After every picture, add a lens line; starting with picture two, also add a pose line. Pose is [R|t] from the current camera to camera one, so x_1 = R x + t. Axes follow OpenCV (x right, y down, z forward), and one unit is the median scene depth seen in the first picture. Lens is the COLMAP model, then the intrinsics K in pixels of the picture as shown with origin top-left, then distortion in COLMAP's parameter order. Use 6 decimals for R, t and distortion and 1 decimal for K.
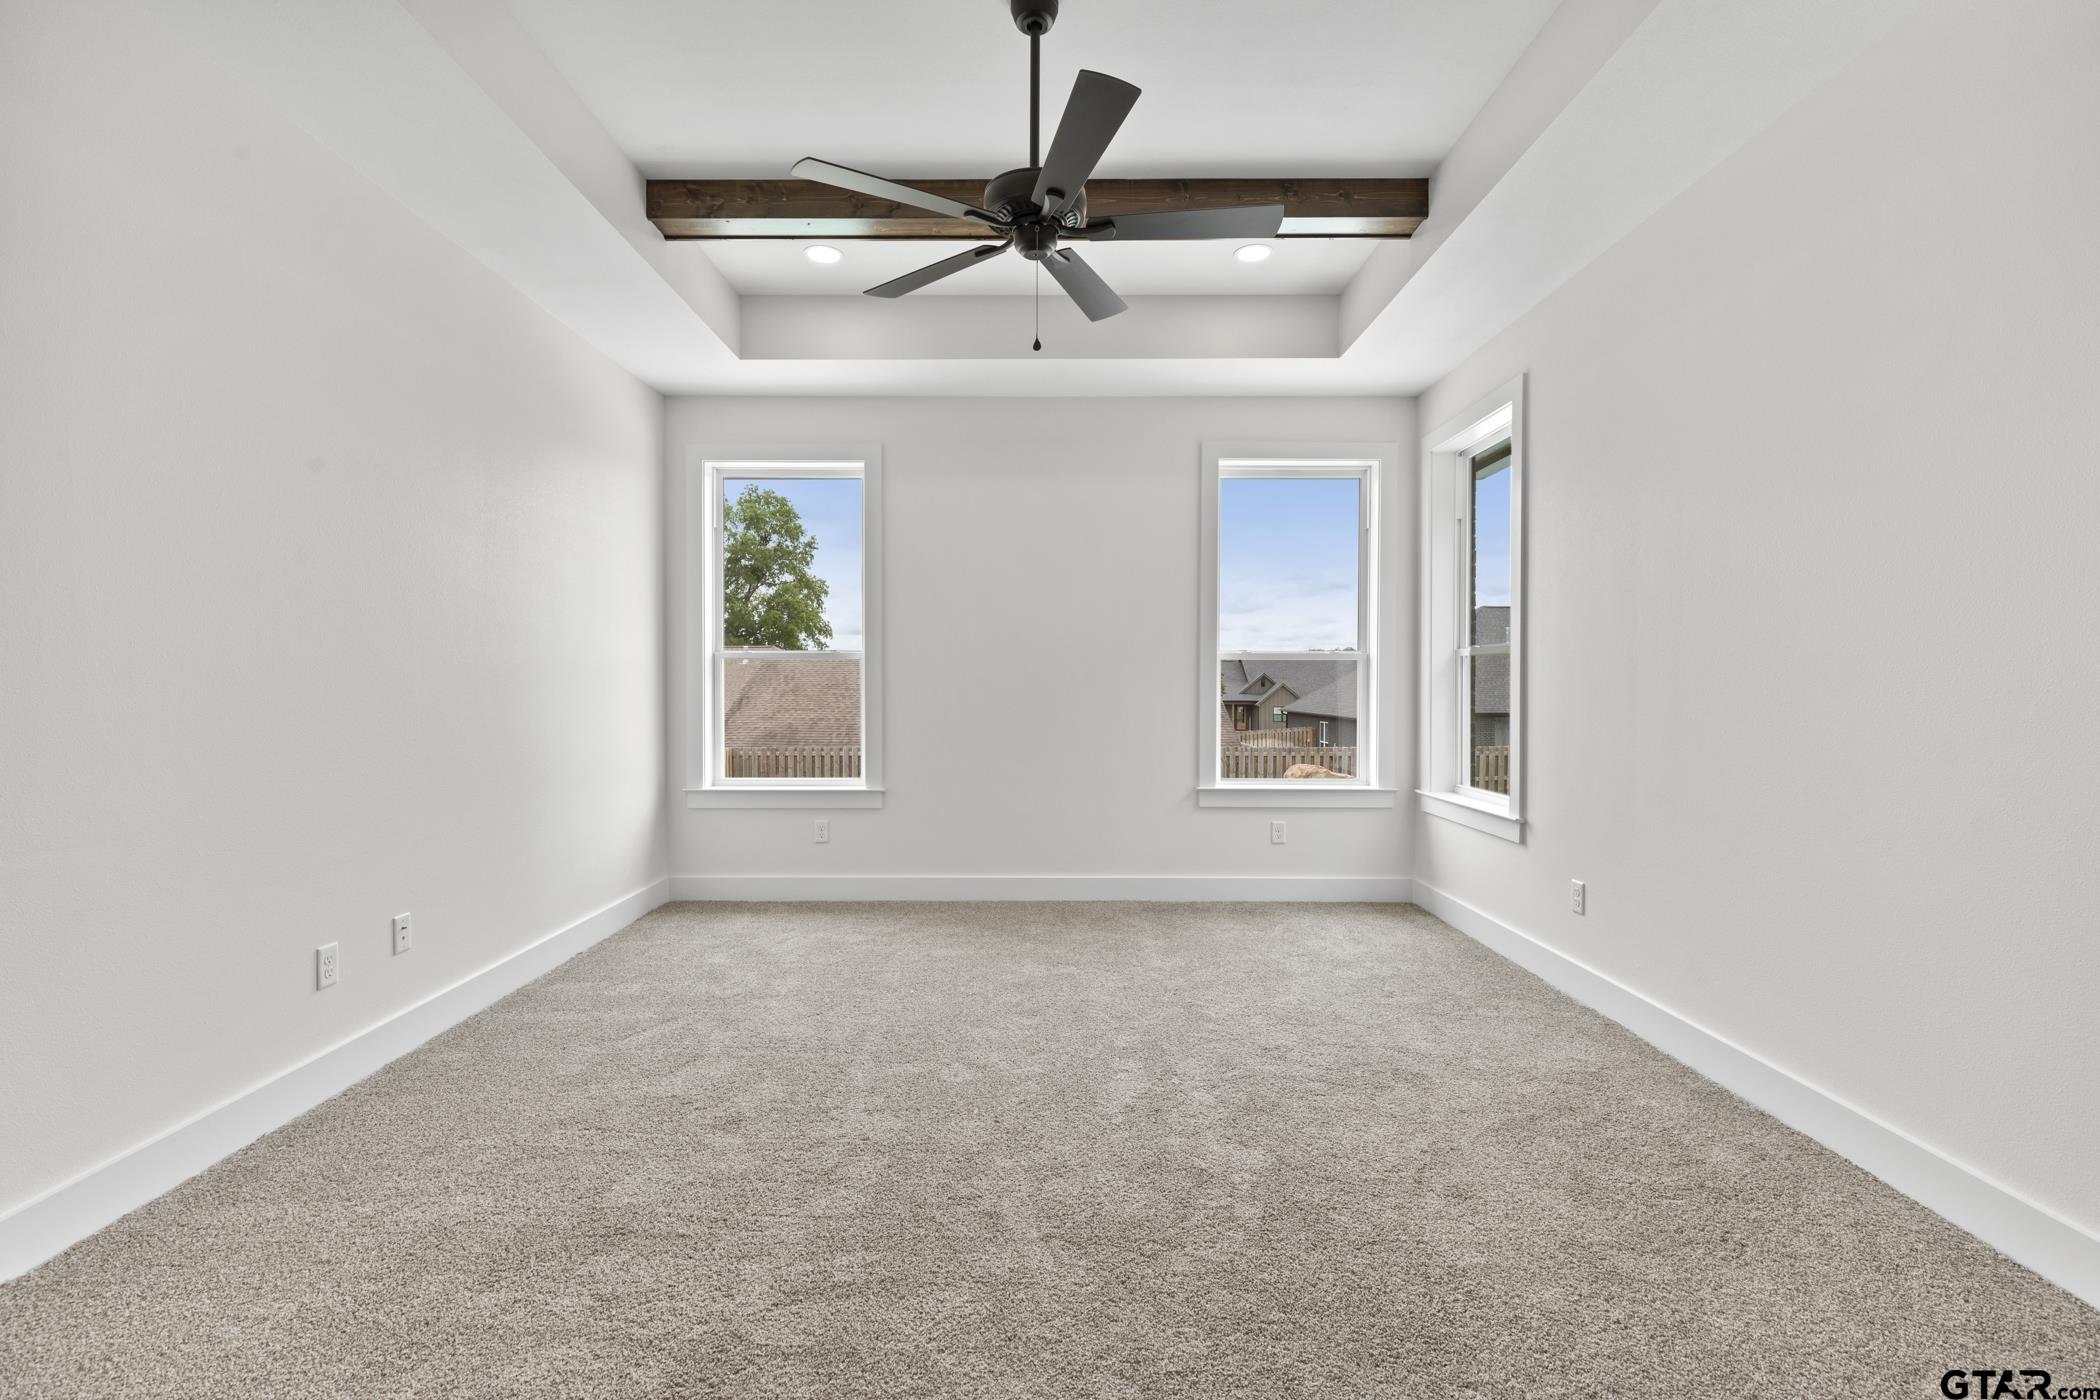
lens RADIAL K [[935.2, 0, 1046.3], [0, 935.2, 689.7], [0, 0, 1]] dist [0.003143, 0.000125]
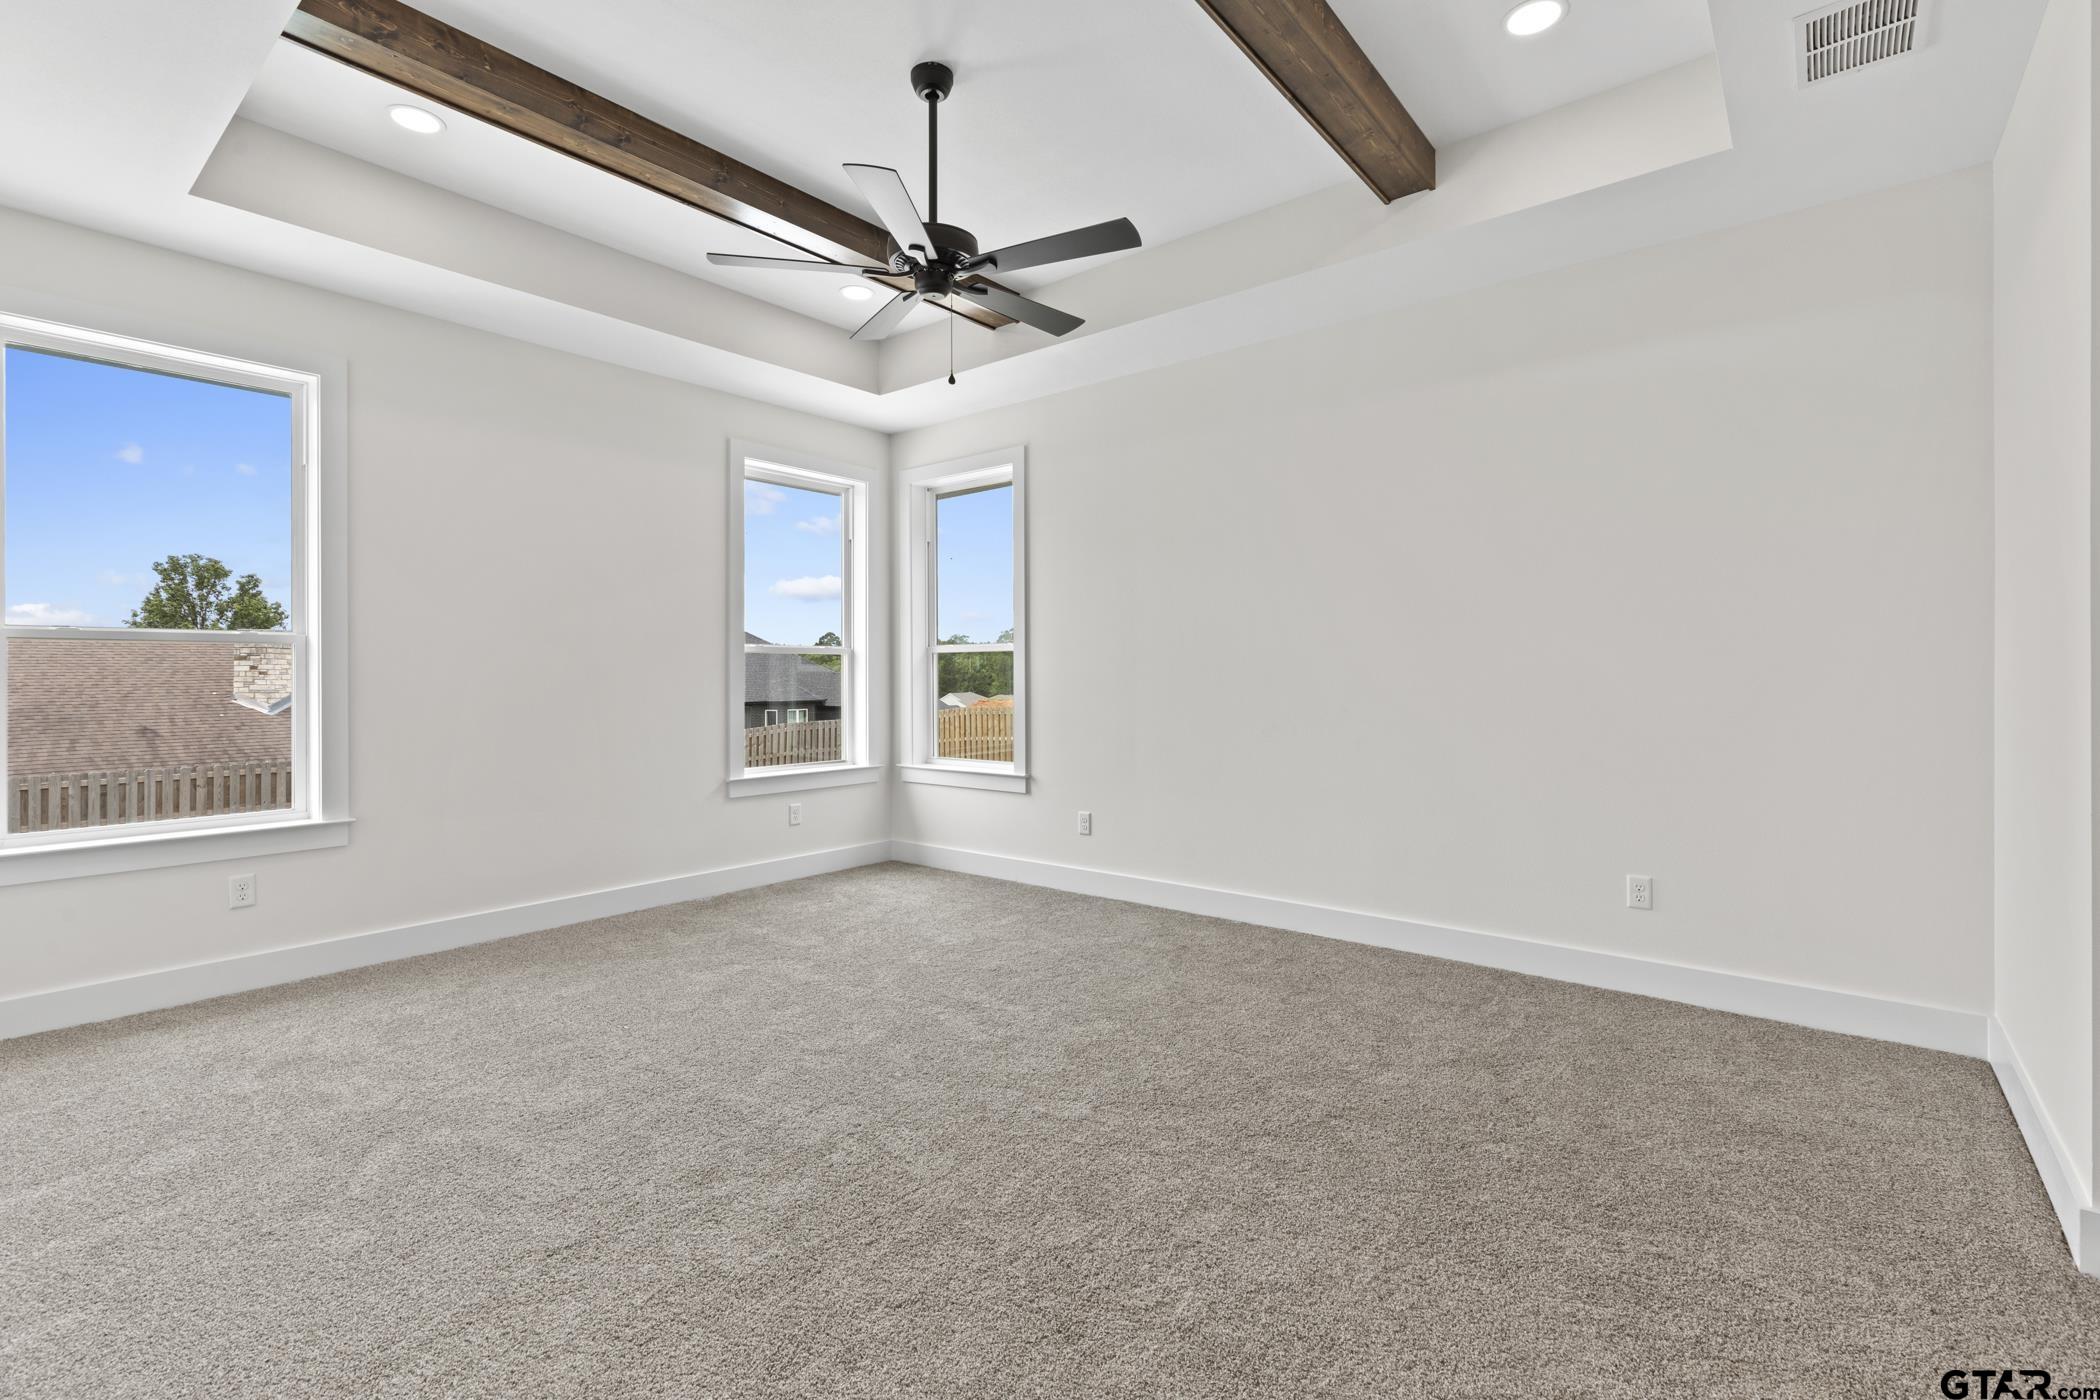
lens RADIAL K [[944.0, 0, 1046.9], [0, 944.0, 674.0], [0, 0, 1]] dist [0.004295, -0.000130]
pose [[0.633340, -0.003778, 0.773865, -0.456758], [0.008110, 0.999966, -0.001756, -0.004558], [-0.773831, 0.007388, 0.633348, 0.098488]]
